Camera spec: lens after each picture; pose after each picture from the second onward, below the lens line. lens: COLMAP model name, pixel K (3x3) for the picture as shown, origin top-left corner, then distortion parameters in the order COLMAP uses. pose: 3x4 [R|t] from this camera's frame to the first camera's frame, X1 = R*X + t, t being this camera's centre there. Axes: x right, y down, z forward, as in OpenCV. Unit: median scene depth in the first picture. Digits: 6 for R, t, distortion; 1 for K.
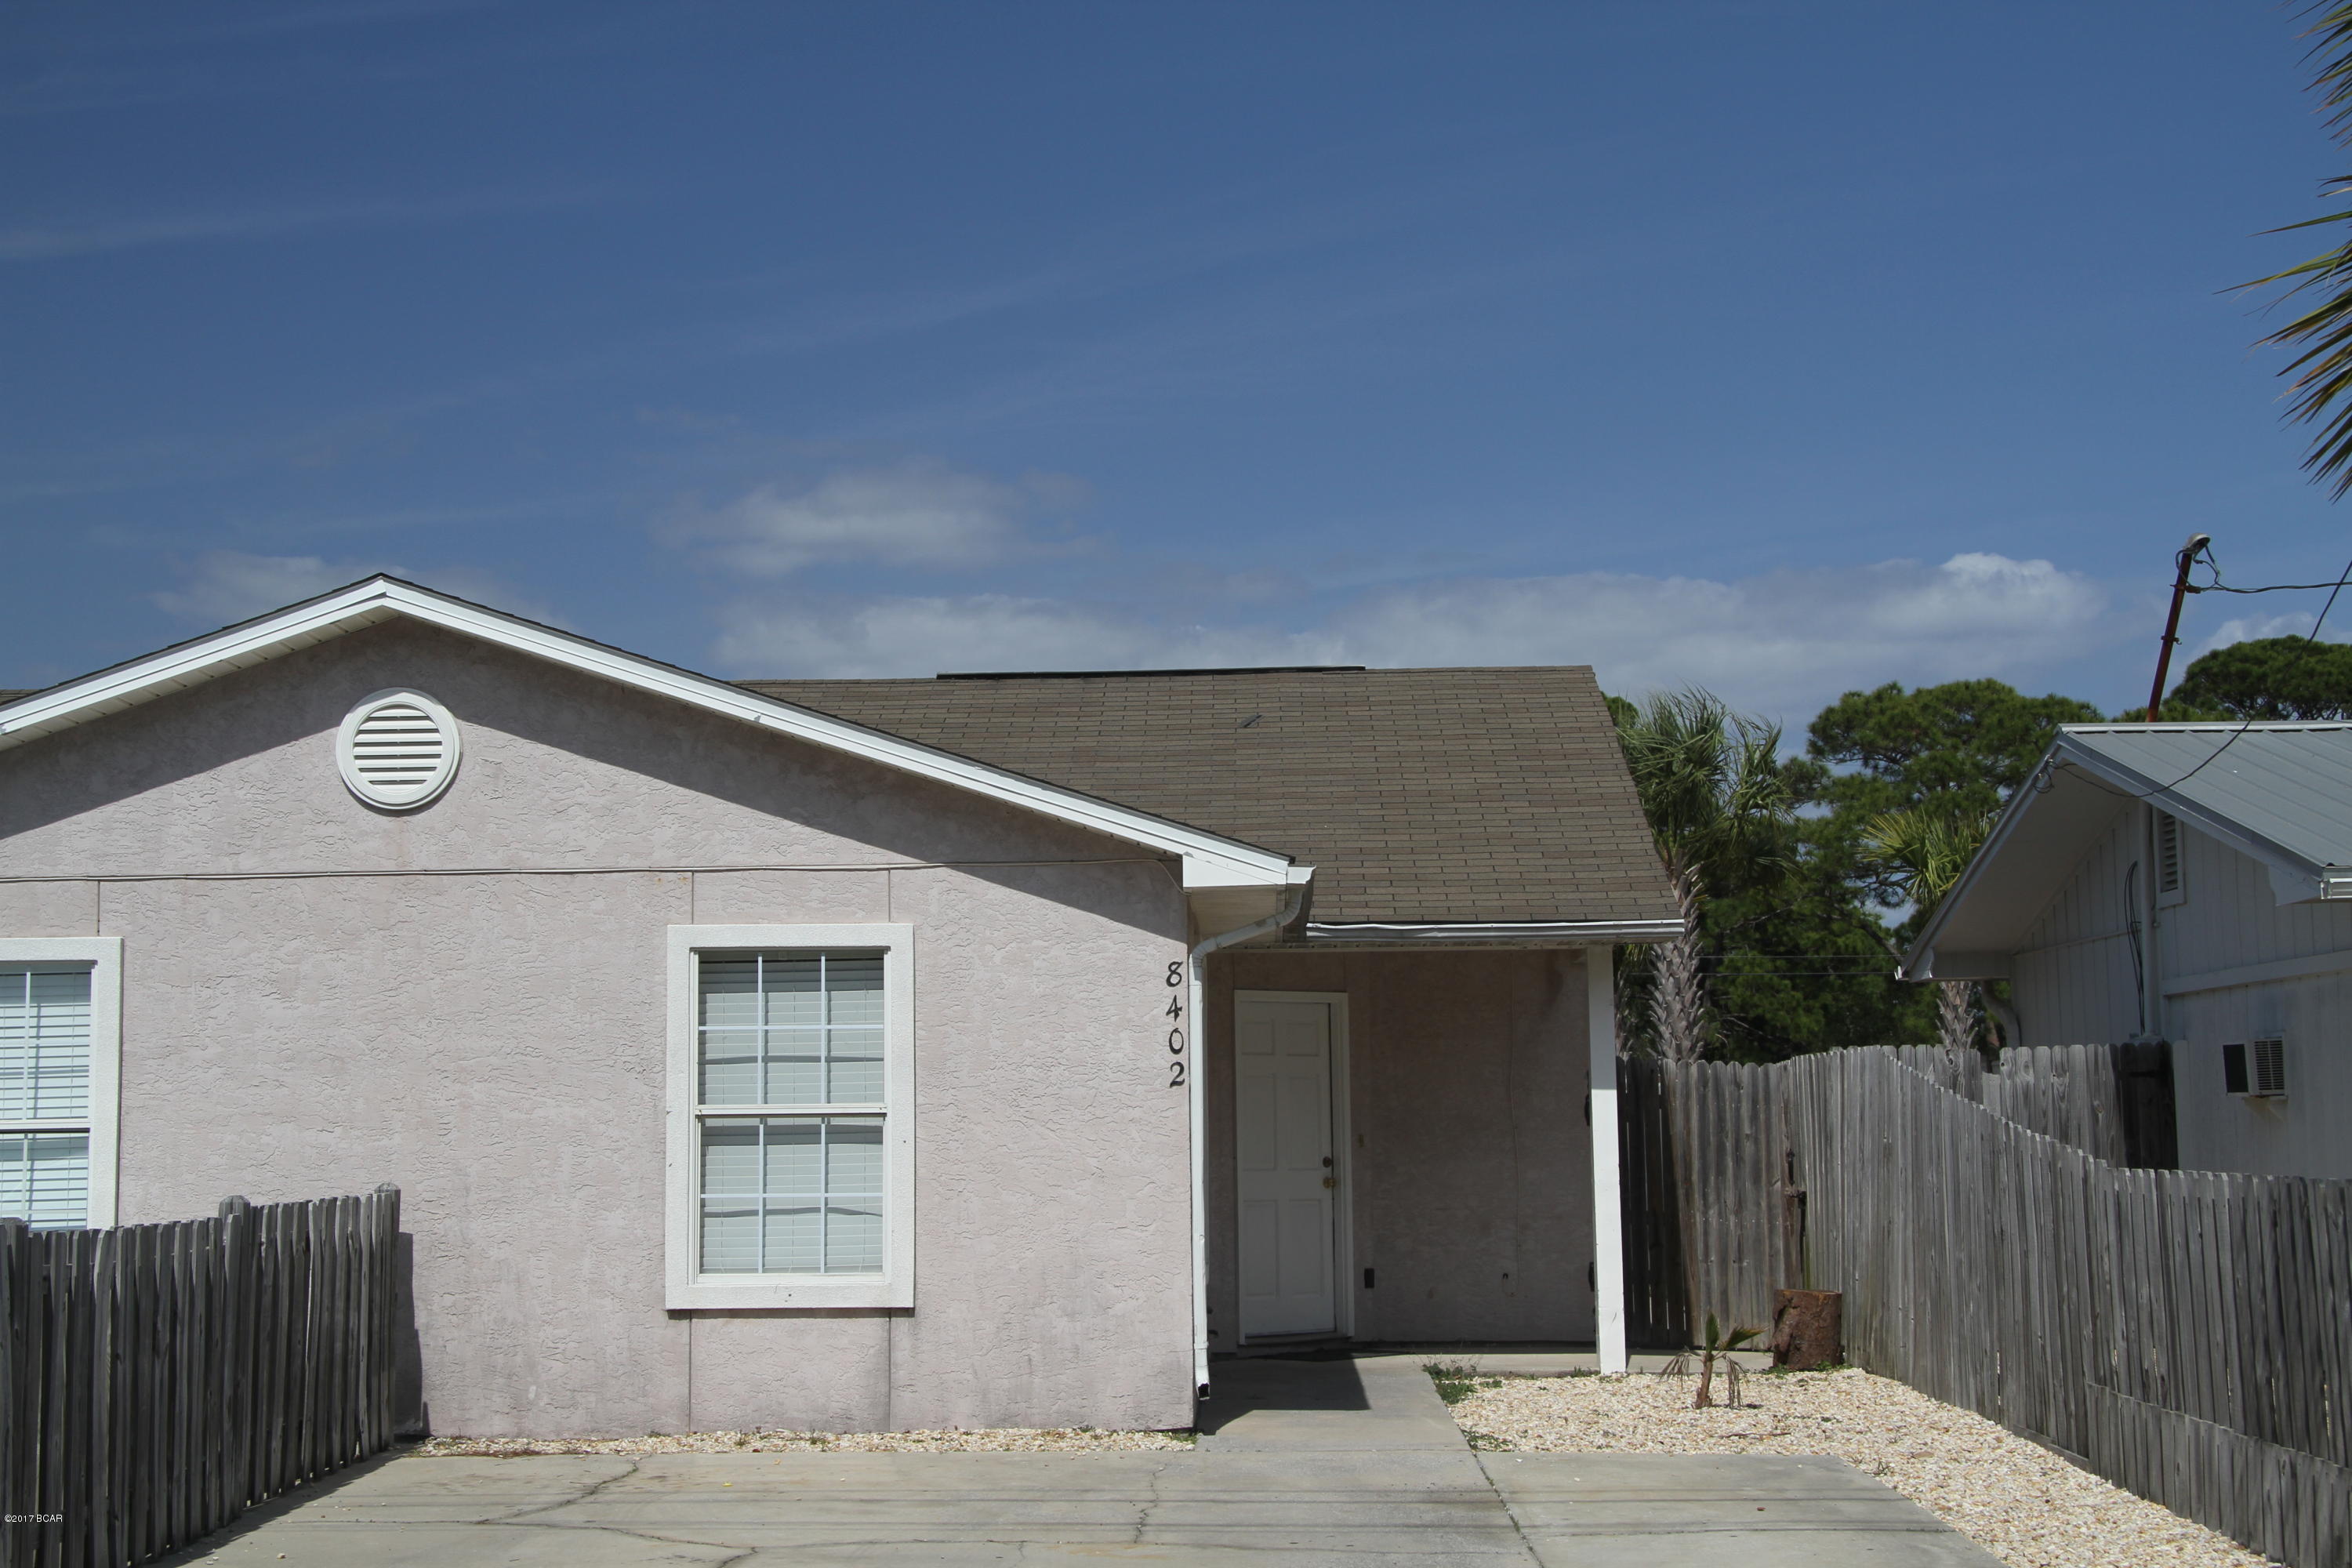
lens RADIAL K [[4031.2, 0, 1142.3], [0, 4031.2, 837.6], [0, 0, 1]] dist [0.164006, 0.000000]
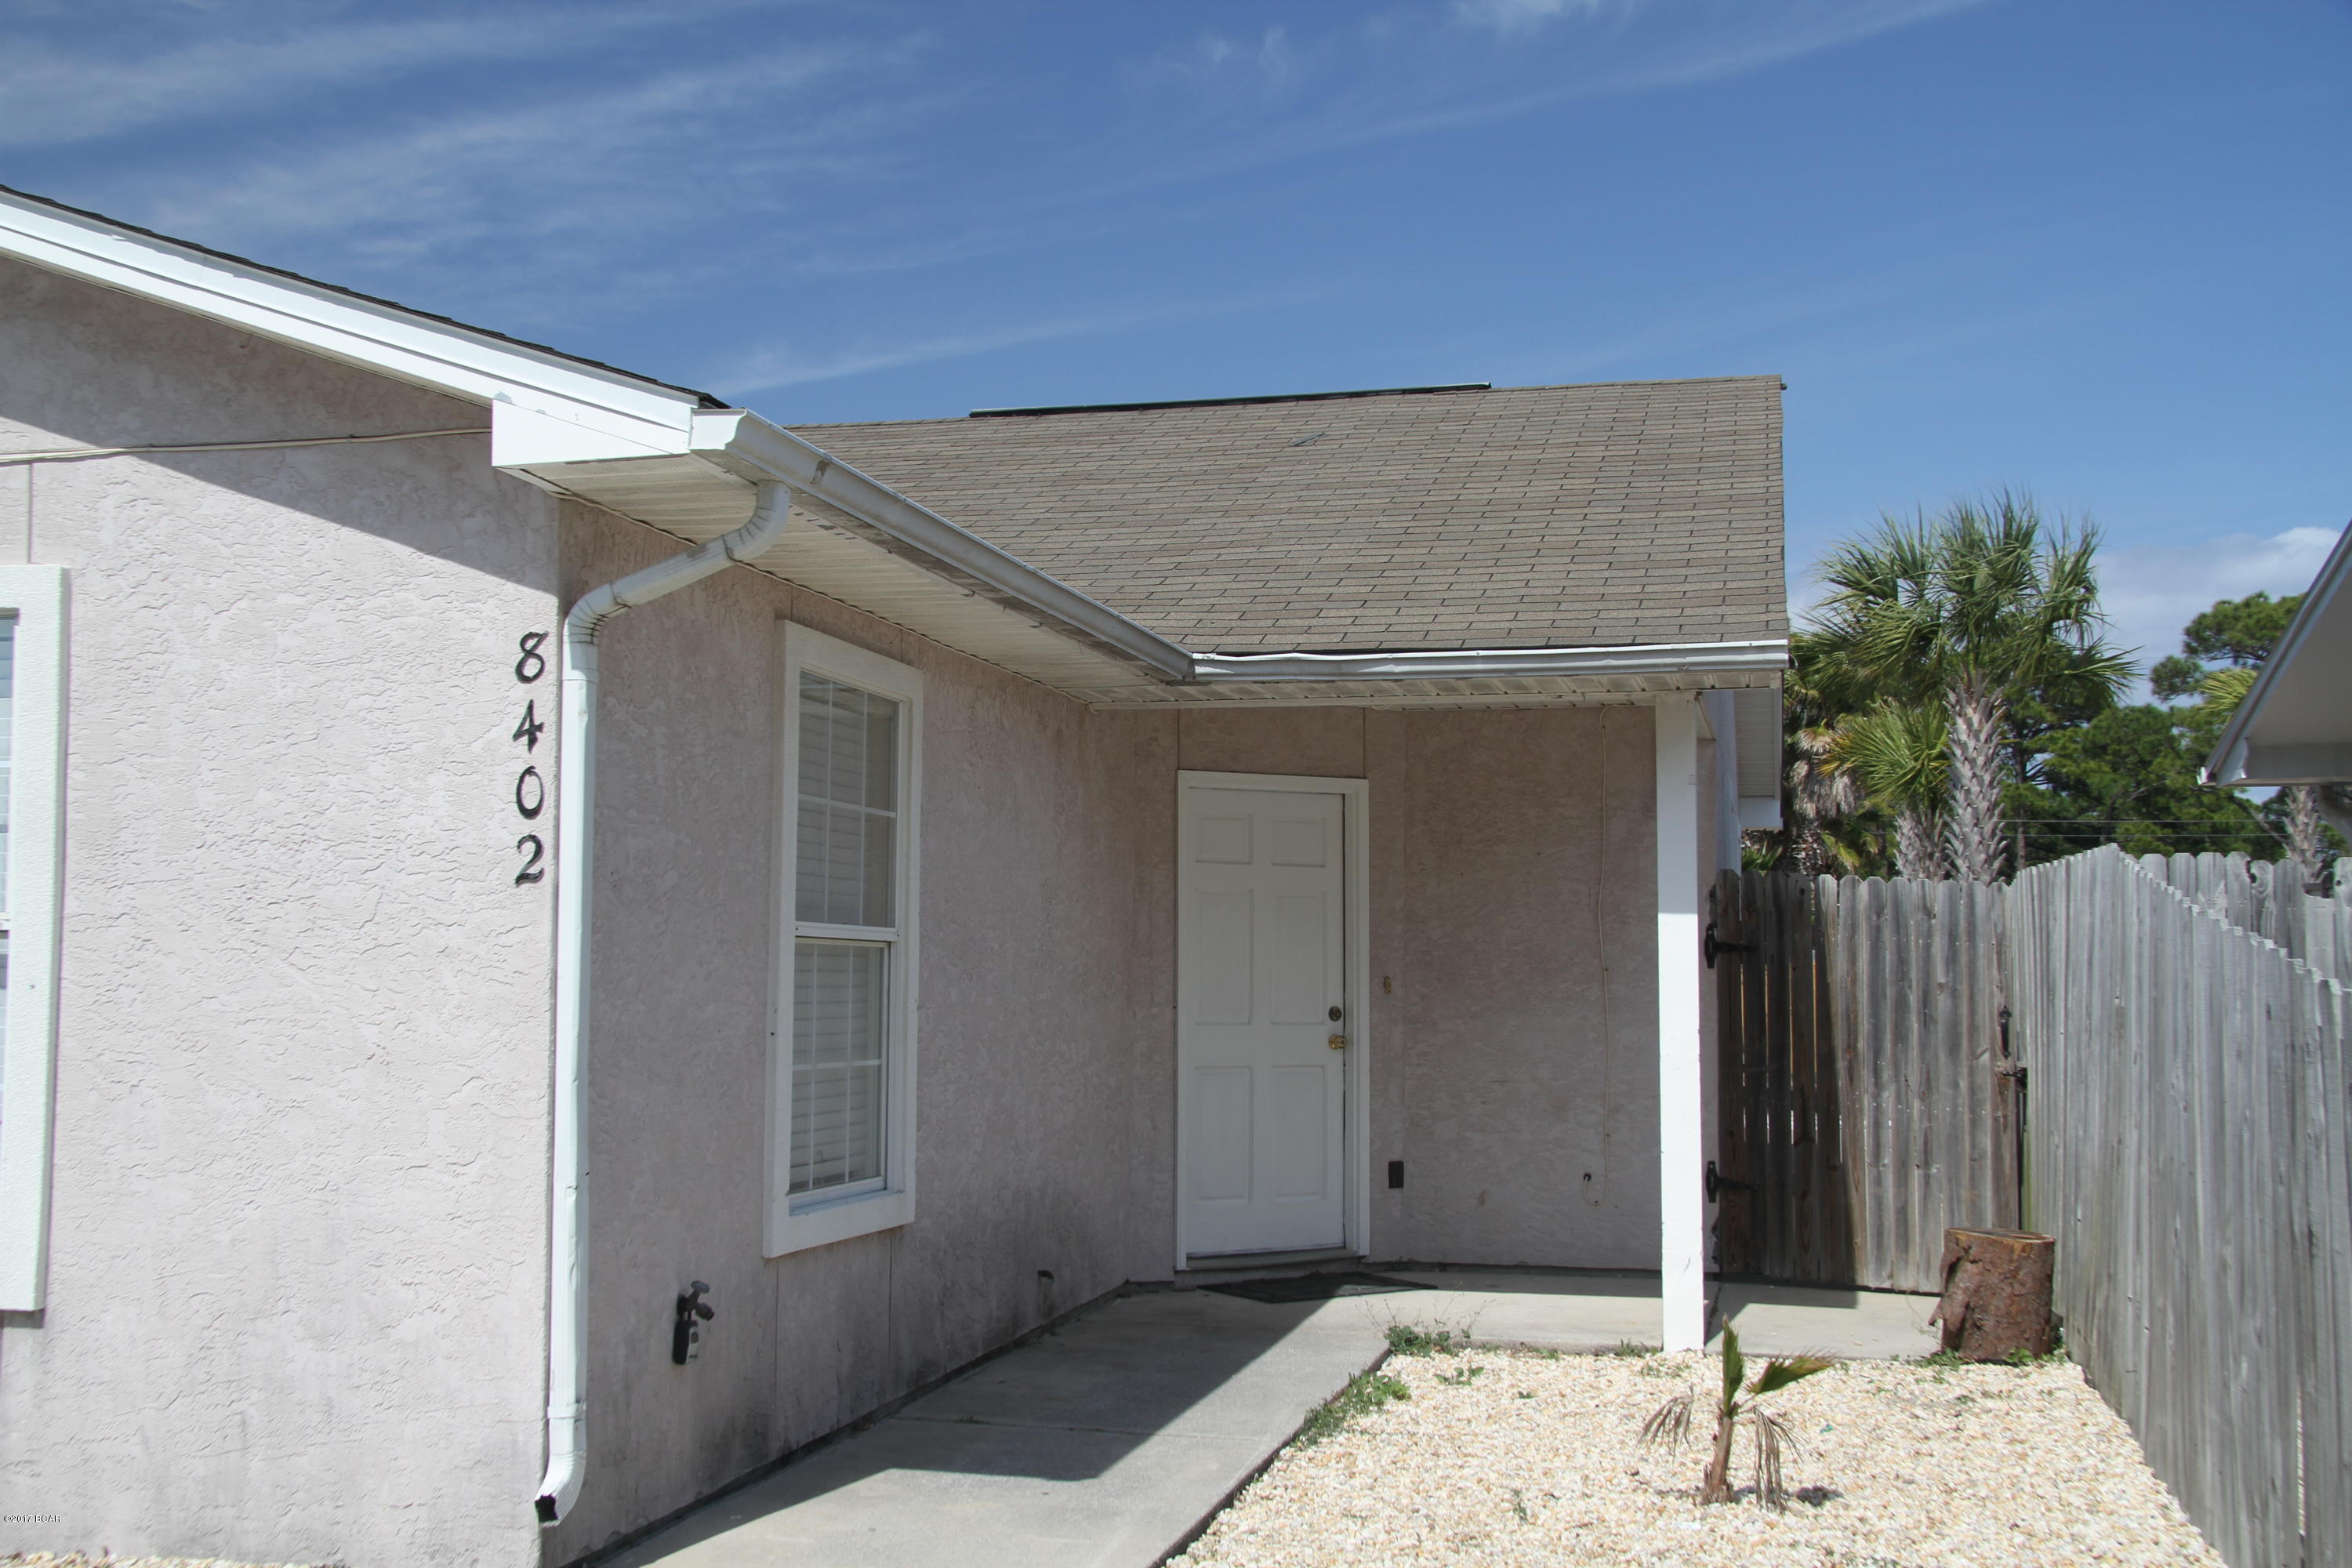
lens RADIAL K [[2664.2, 0, 1132.6], [0, 2664.2, 855.7], [0, 0, 1]] dist [0.017562, 0.000000]
pose [[0.975686, 0.005282, -0.219107, 0.151254], [0.002232, 0.999418, 0.034029, 0.047168], [0.219160, -0.033691, 0.975107, 0.696655]]
